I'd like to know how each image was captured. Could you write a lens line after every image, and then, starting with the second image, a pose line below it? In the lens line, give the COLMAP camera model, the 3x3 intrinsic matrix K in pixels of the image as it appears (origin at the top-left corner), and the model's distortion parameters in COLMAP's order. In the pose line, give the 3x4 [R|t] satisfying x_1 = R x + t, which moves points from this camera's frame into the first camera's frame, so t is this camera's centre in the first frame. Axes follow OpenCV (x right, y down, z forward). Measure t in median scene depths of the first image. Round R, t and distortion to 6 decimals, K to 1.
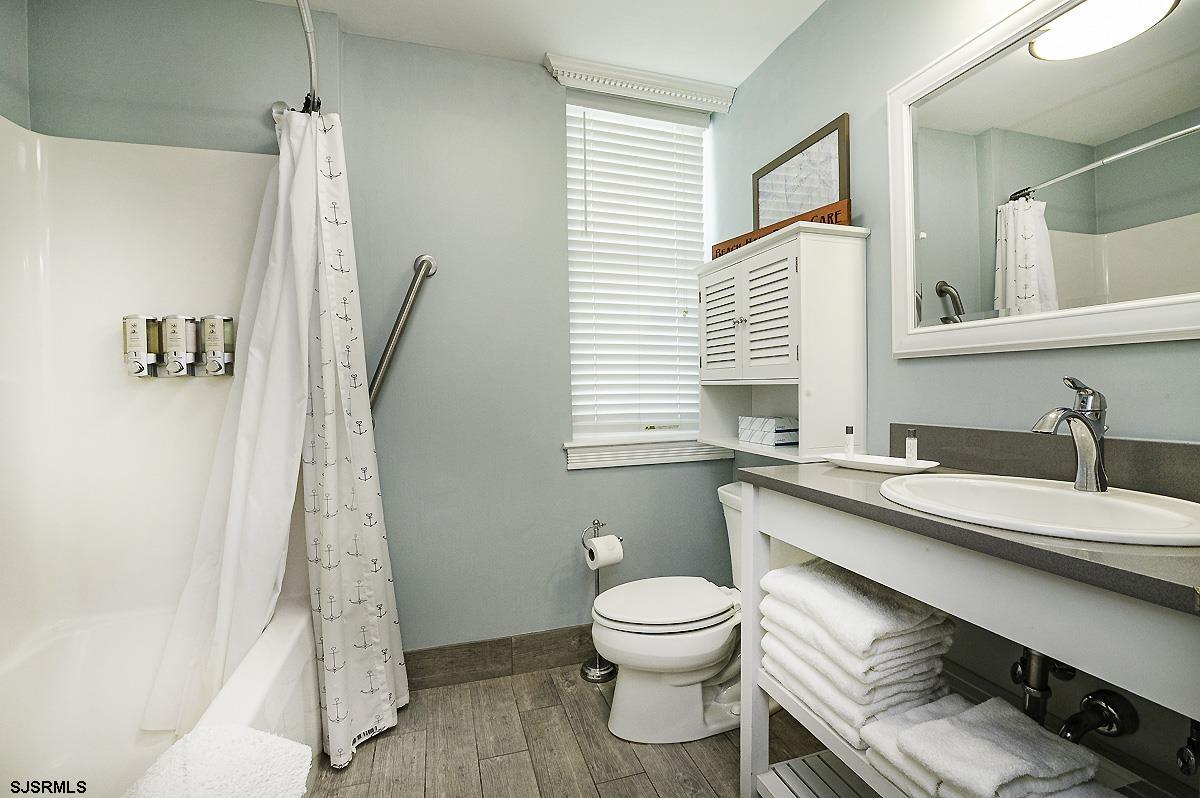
lens RADIAL K [[529.8, 0, 600.6], [0, 529.8, 391.5], [0, 0, 1]] dist [-0.036818, 0.004806]
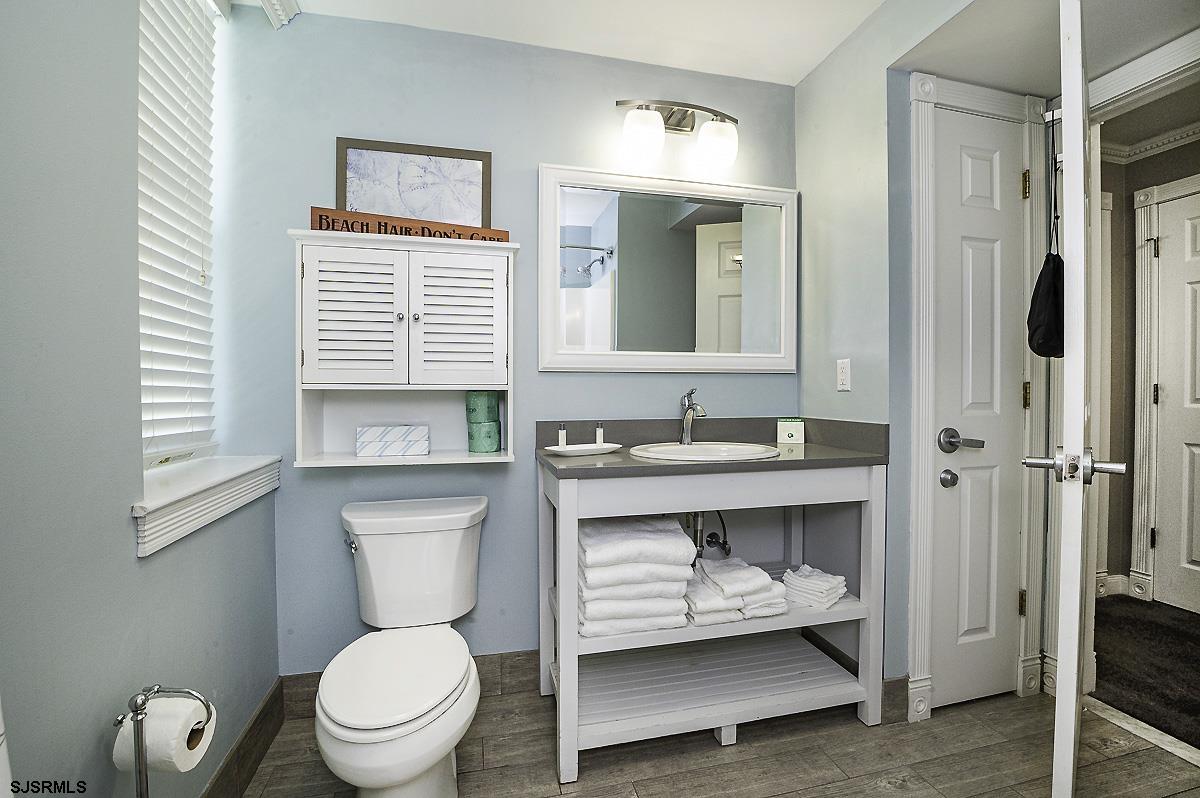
lens RADIAL K [[529.8, 0, 596.7], [0, 529.8, 402.9], [0, 0, 1]] dist [-0.036818, 0.004806]
pose [[0.072709, -0.006997, 0.997329, -0.603695], [0.008996, 0.999939, 0.006360, 0.006763], [-0.997313, 0.008510, 0.072767, 0.636269]]
